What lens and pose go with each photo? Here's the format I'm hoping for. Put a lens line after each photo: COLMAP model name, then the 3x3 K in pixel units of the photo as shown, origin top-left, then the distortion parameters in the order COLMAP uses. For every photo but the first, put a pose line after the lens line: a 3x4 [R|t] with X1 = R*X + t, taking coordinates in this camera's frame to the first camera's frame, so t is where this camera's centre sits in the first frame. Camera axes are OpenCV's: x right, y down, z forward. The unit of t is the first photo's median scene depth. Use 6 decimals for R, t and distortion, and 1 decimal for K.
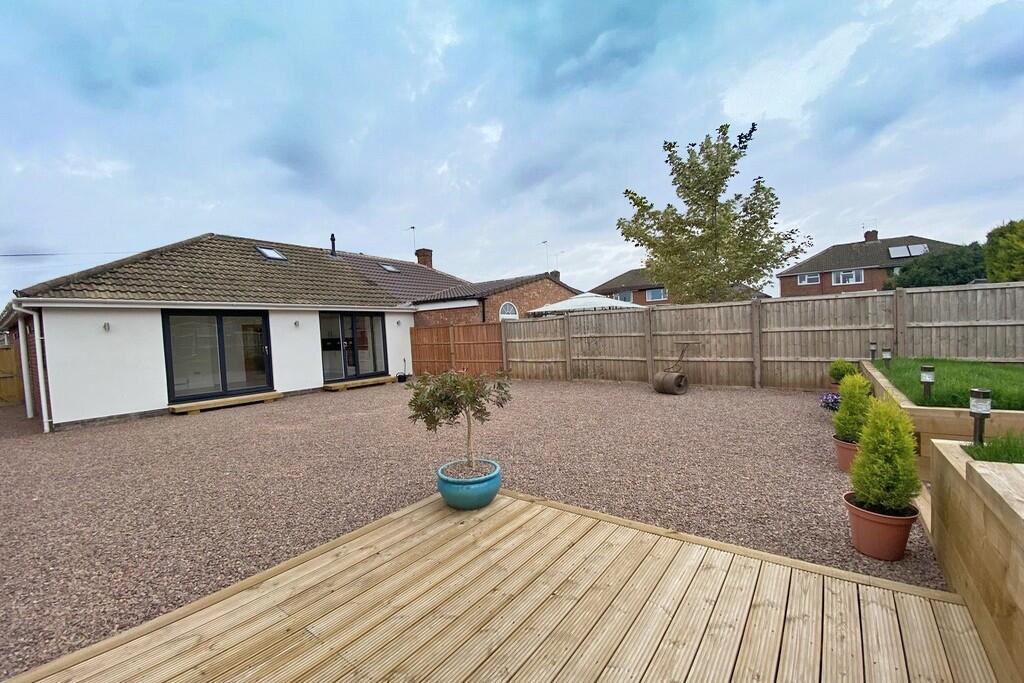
lens RADIAL K [[417.8, 0, 512.0], [0, 417.8, 341.5], [0, 0, 1]] dist [0.065091, -0.040856]
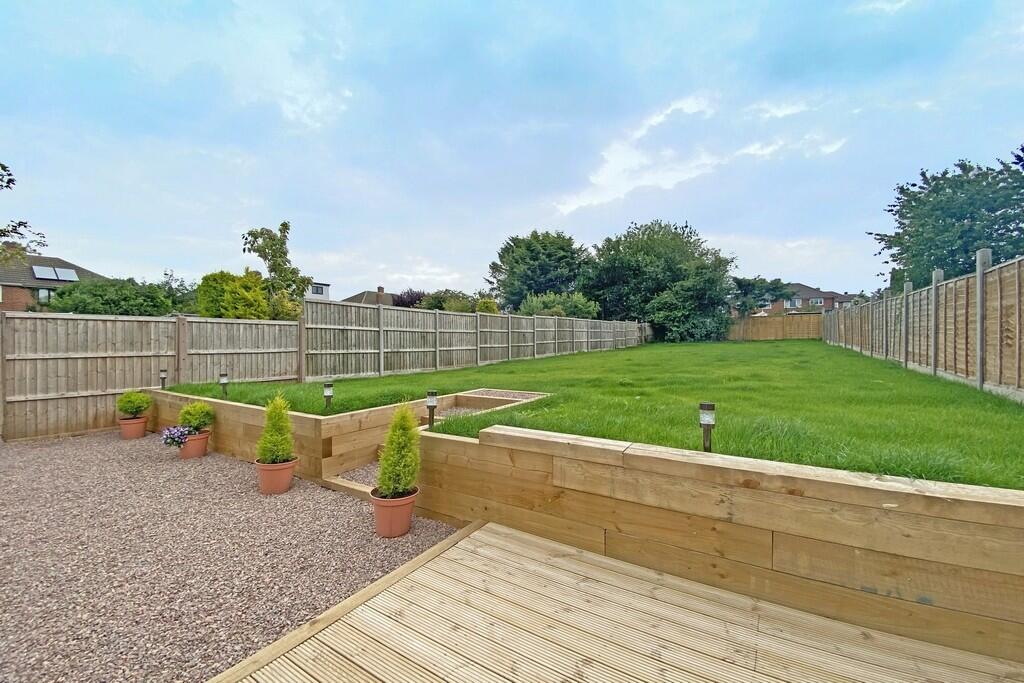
lens RADIAL K [[417.8, 0, 512.0], [0, 417.8, 341.5], [0, 0, 1]] dist [0.065091, -0.040856]
pose [[-0.061313, 0.037870, 0.997400, -0.159433], [0.032096, 0.998838, -0.035951, -0.001301], [-0.997602, 0.029808, -0.062457, 0.273608]]
